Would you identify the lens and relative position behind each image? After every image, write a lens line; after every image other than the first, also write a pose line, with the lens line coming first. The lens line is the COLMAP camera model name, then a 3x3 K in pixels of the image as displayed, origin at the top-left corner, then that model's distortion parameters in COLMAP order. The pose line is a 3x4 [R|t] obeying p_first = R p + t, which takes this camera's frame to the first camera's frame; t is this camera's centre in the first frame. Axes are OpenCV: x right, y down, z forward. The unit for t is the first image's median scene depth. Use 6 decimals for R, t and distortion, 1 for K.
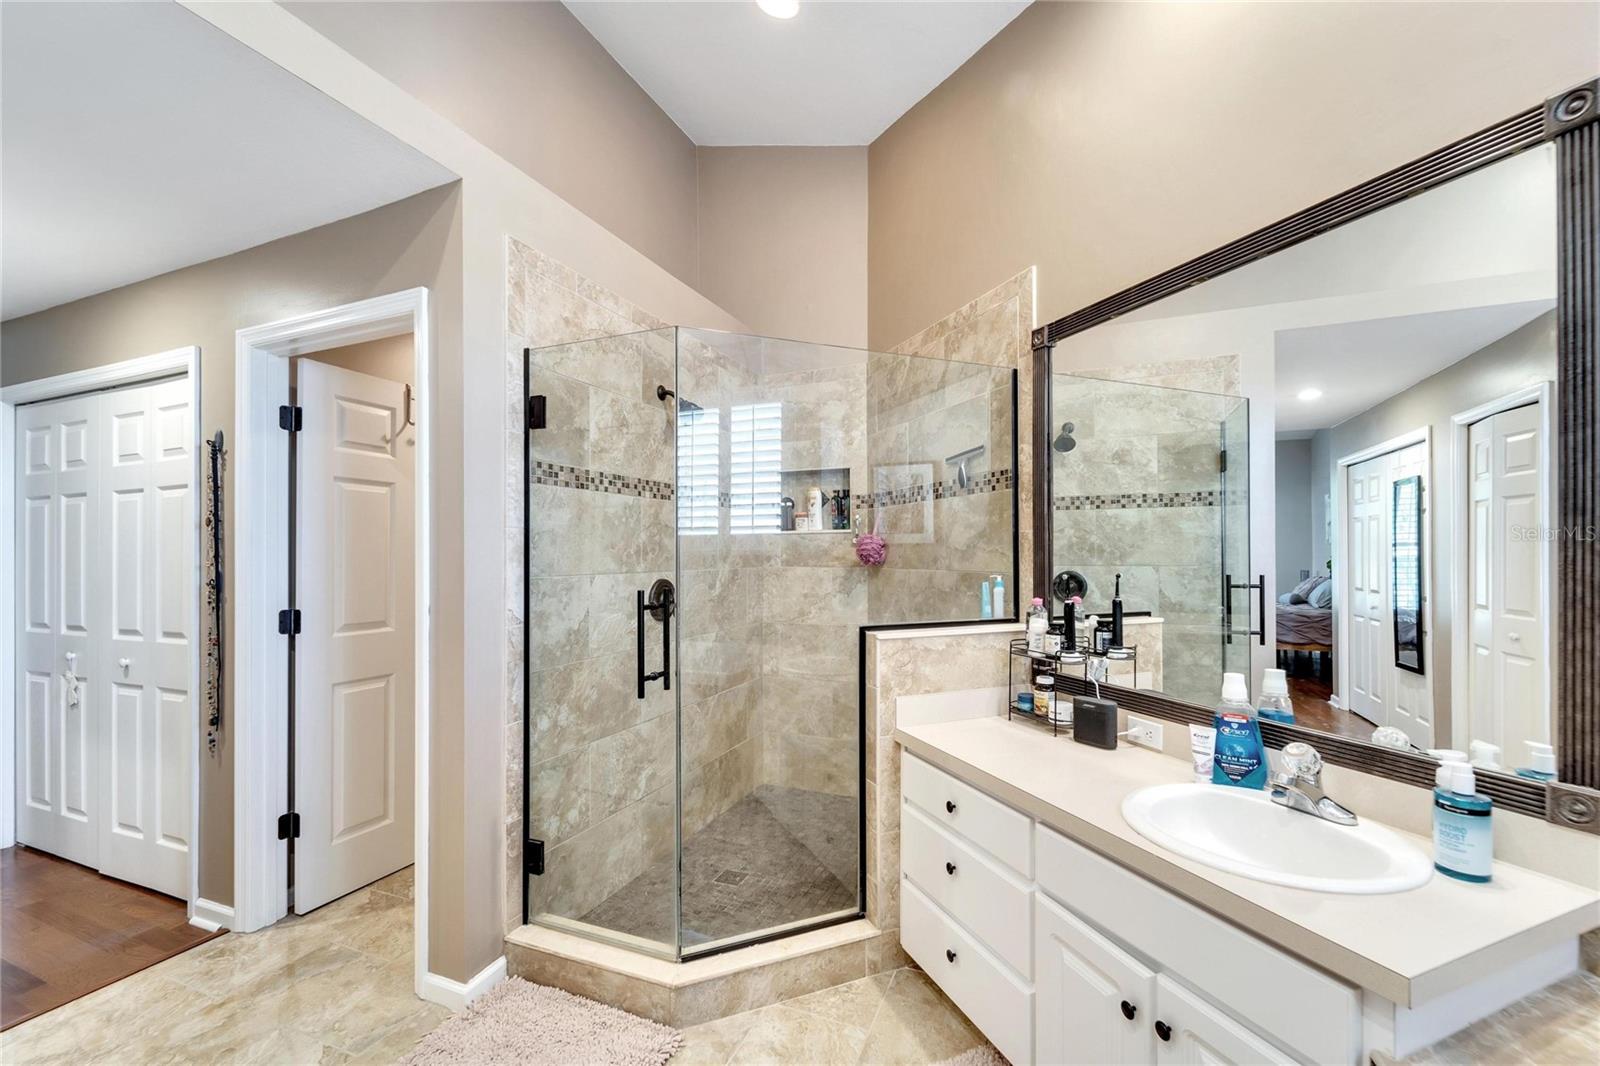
lens RADIAL K [[649.5, 0, 799.7], [0, 649.5, 547.4], [0, 0, 1]] dist [-0.000400, -0.000086]
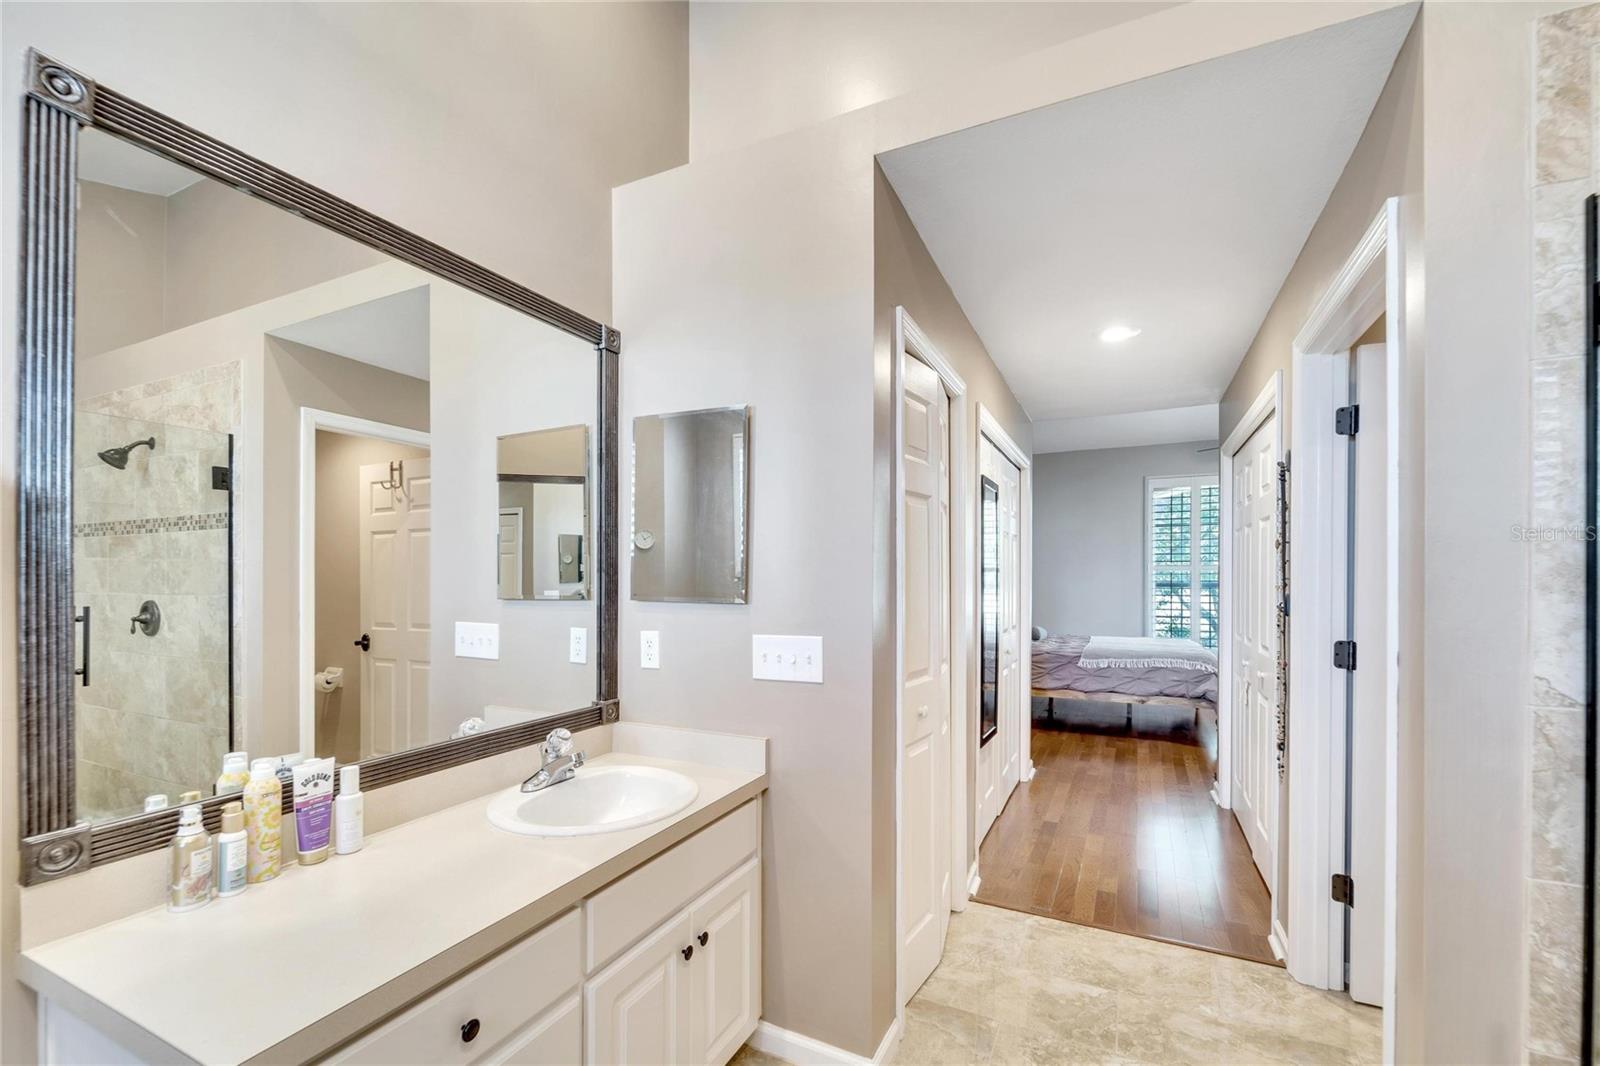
lens RADIAL K [[667.5, 0, 825.0], [0, 667.5, 570.1], [0, 0, 1]] dist [-0.001265, -0.000378]
pose [[-0.041513, -0.005702, -0.999122, 0.140755], [0.008034, 0.999949, -0.006041, 0.001105], [0.999106, -0.008278, -0.041465, 0.357173]]
